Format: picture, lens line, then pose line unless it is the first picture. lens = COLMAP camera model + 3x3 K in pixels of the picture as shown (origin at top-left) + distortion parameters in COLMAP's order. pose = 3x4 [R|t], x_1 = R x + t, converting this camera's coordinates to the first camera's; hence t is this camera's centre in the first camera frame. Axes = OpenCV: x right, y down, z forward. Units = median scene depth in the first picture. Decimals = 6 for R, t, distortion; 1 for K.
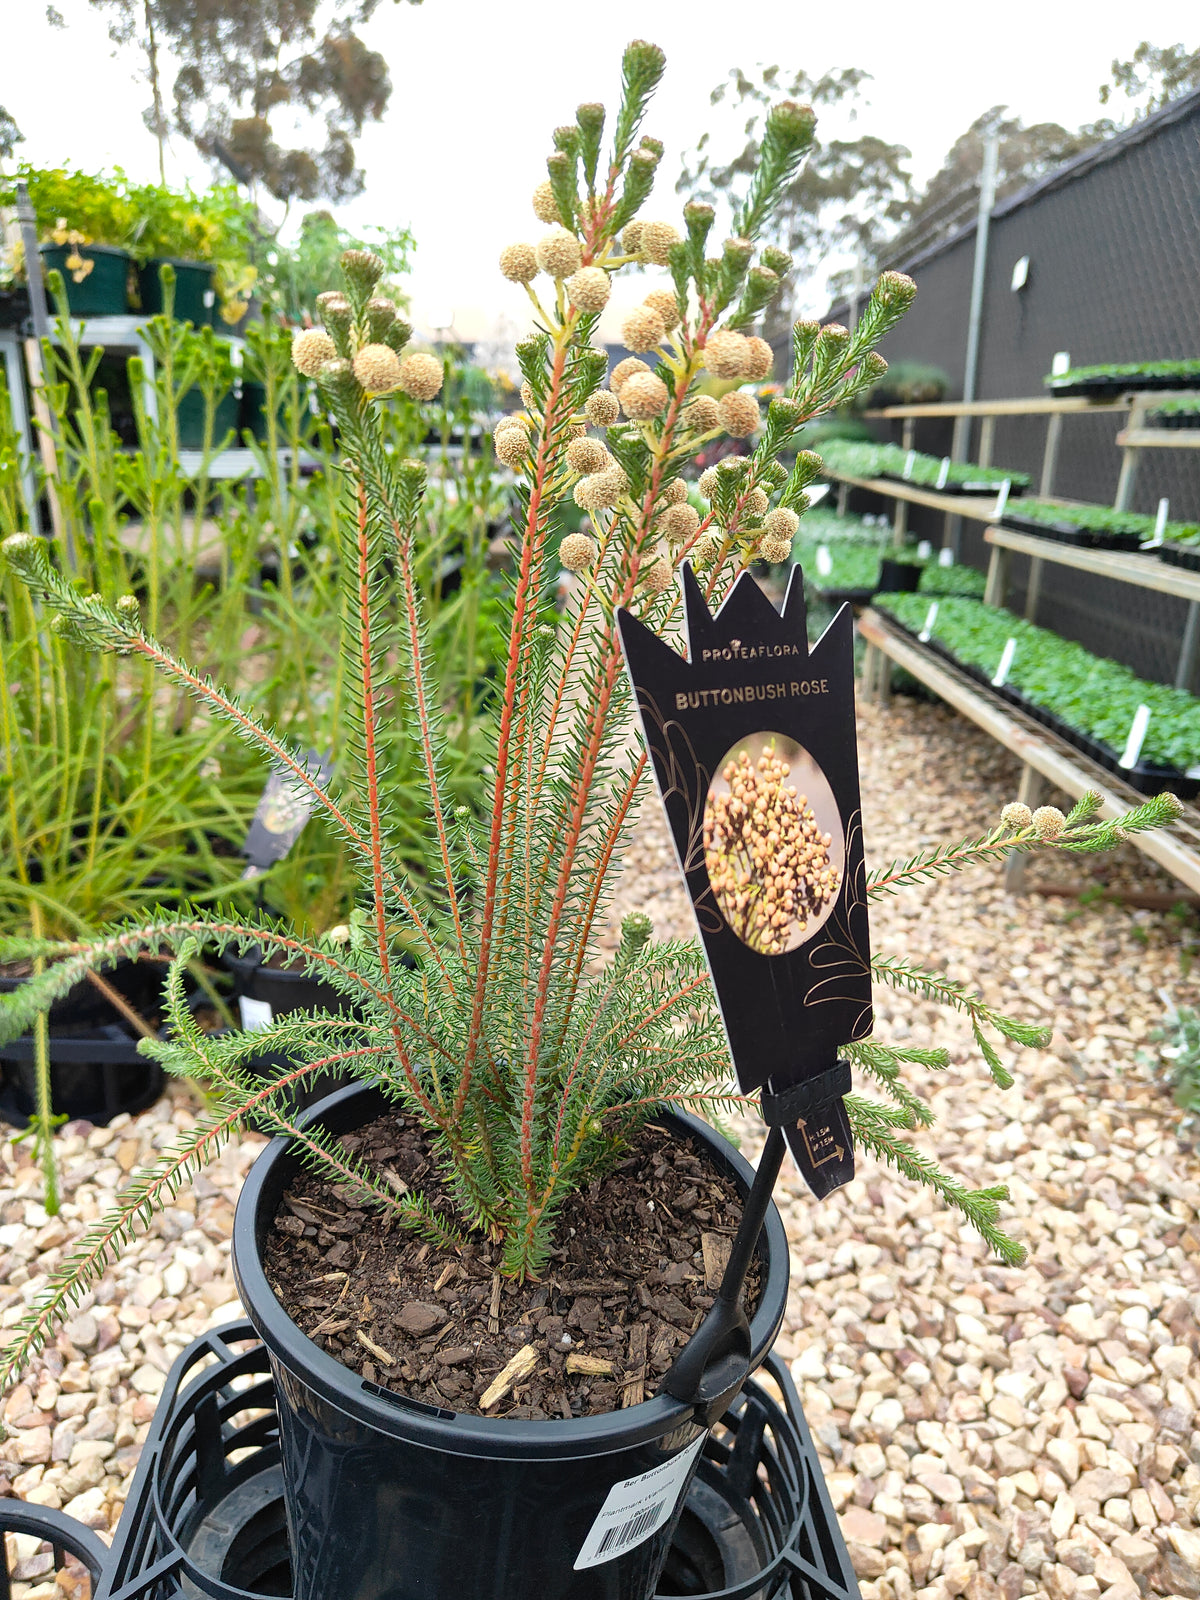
lens RADIAL K [[1150.7, 0, 605.0], [0, 1150.7, 797.1], [0, 0, 1]] dist [0.000843, -0.001176]
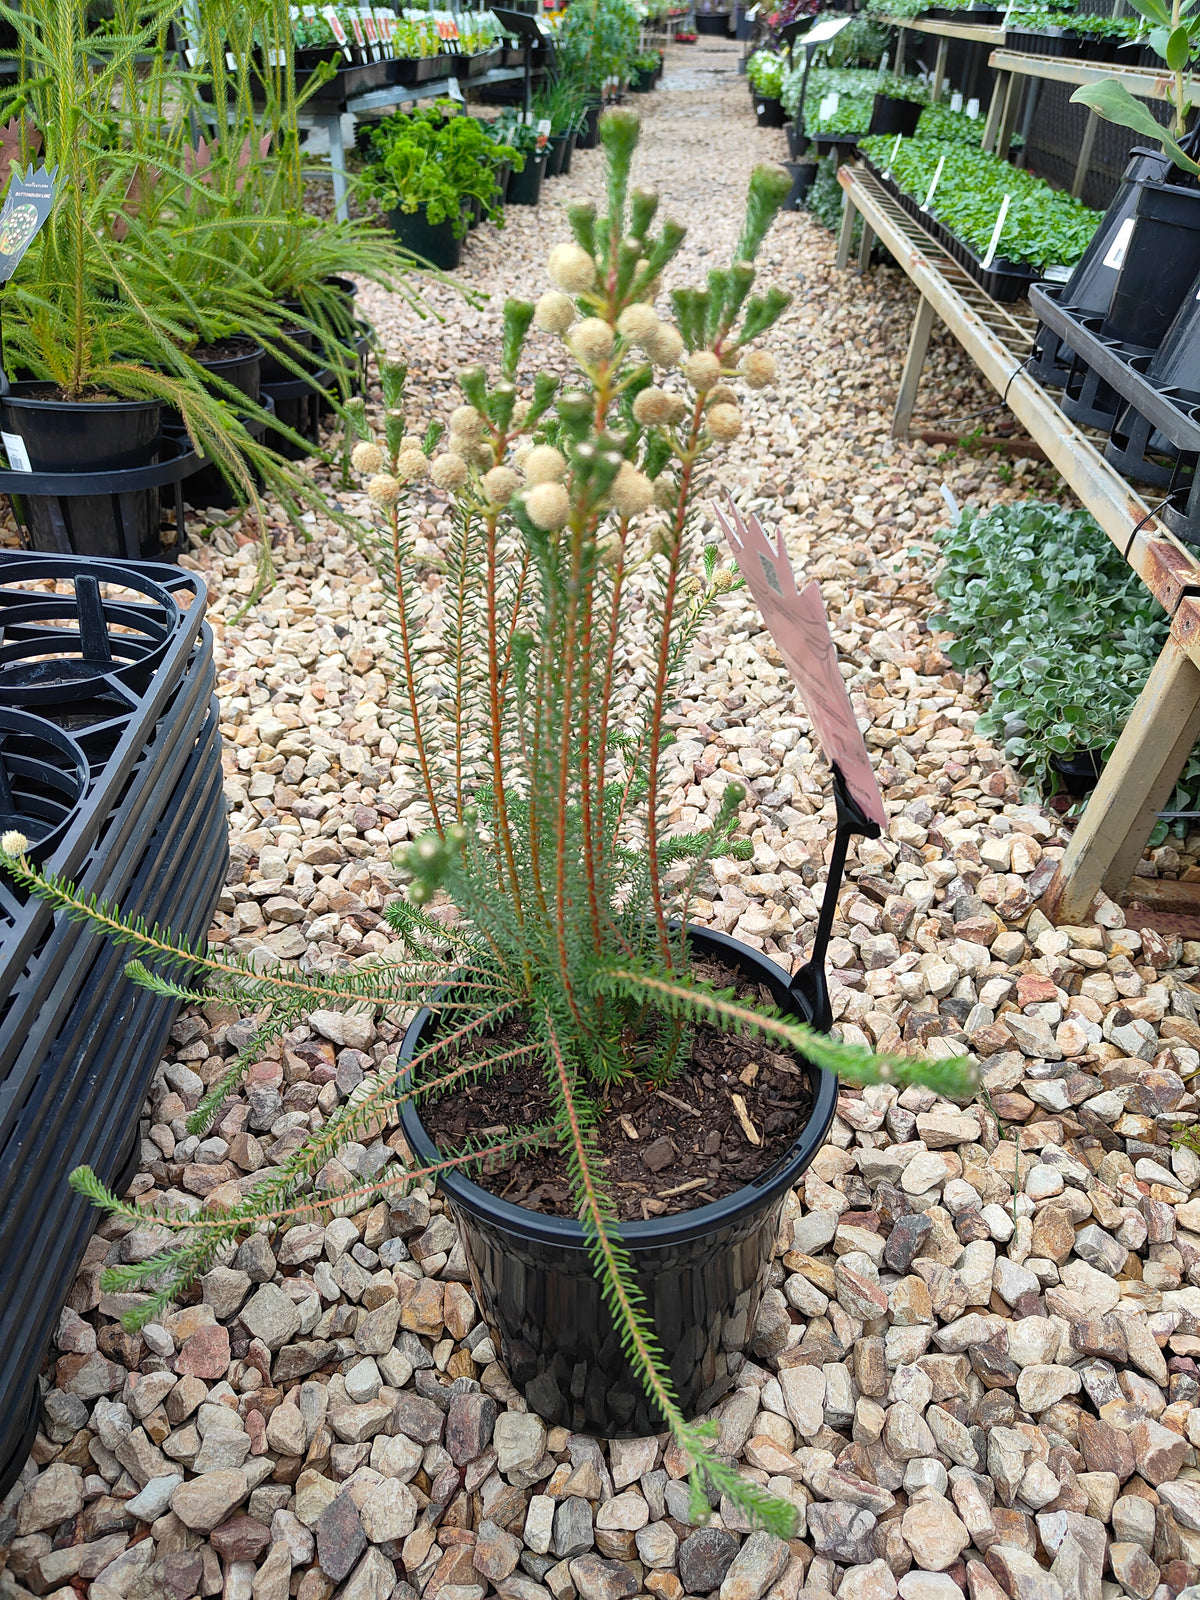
lens RADIAL K [[1142.6, 0, 601.6], [0, 1142.6, 800.8], [0, 0, 1]] dist [-0.000018, 0.000629]
pose [[0.997081, 0.054656, -0.053306, 0.288969], [-0.036403, 0.954079, 0.297336, 0.163180], [0.067109, -0.294528, 0.953284, -0.047971]]
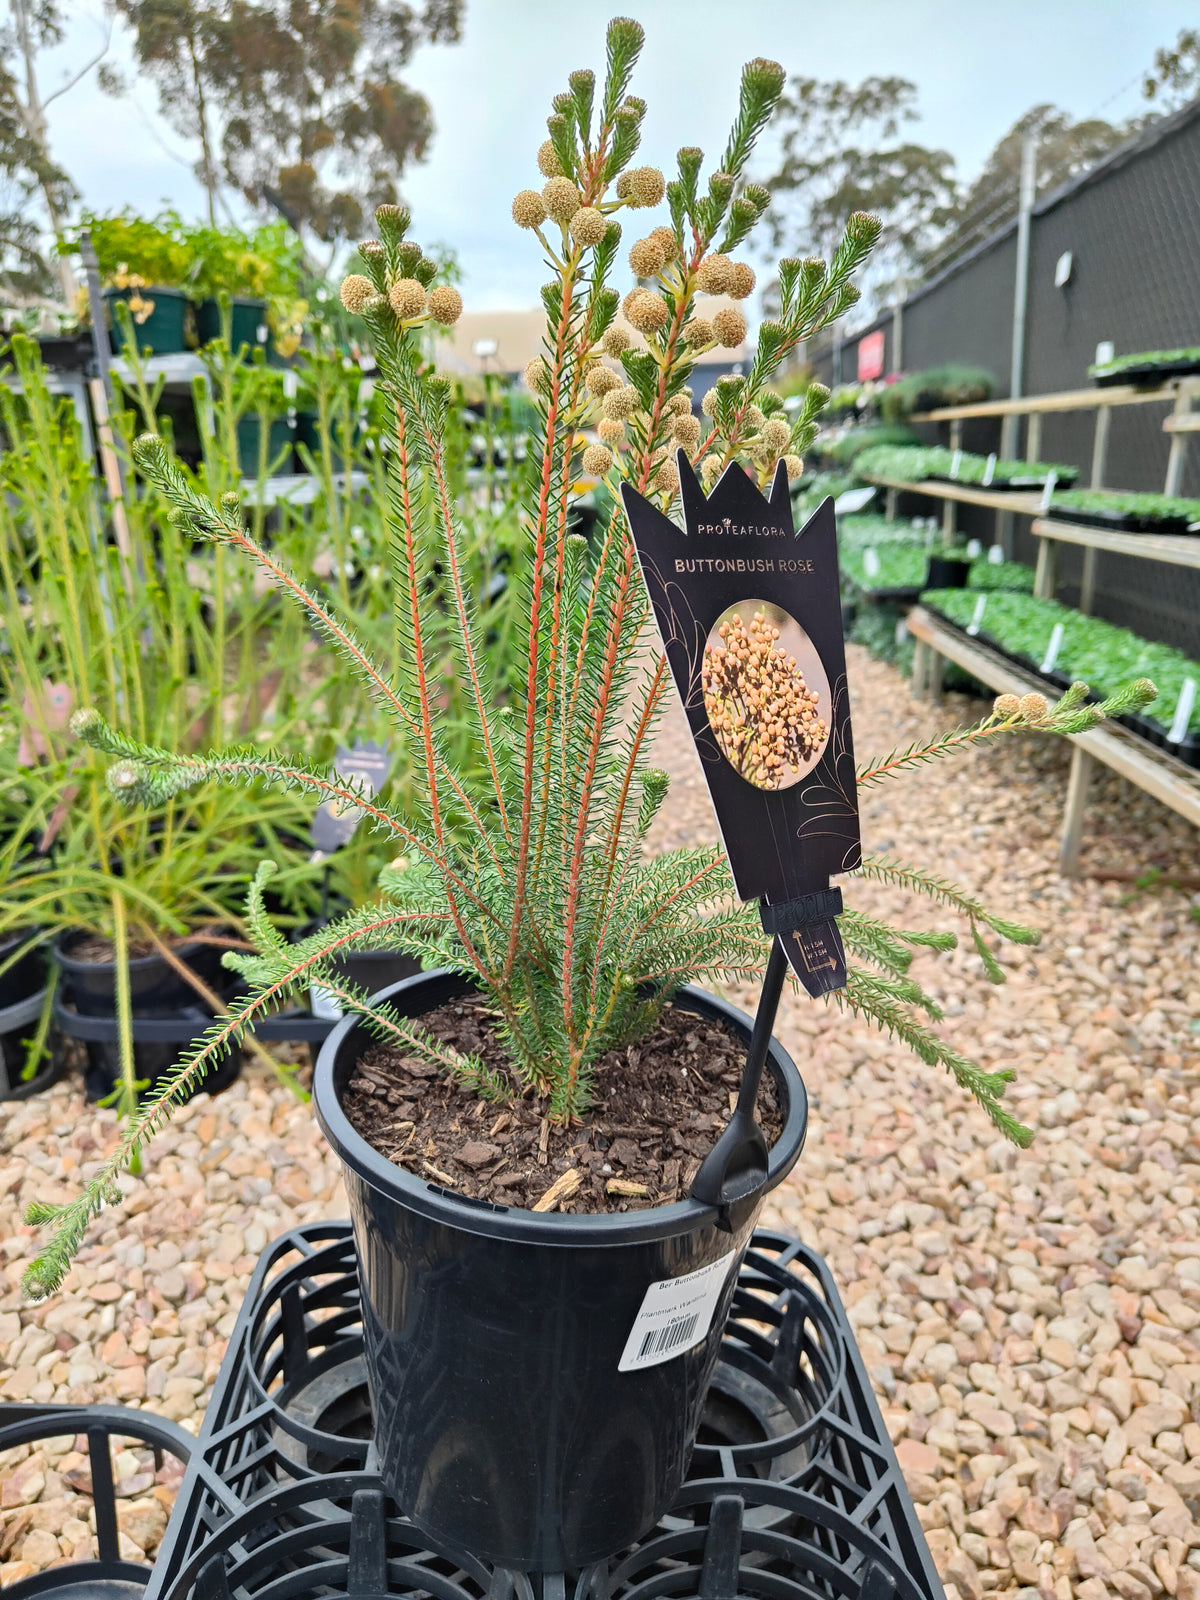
lens RADIAL K [[1159.4, 0, 600.0], [0, 1159.4, 800.0], [0, 0, 1]] dist [-0.002454, 0.002595]
pose [[0.998123, -0.028272, -0.054317, 0.010081], [0.027259, 0.999442, -0.019297, 0.041767], [0.054832, 0.017780, 0.998337, -0.045493]]
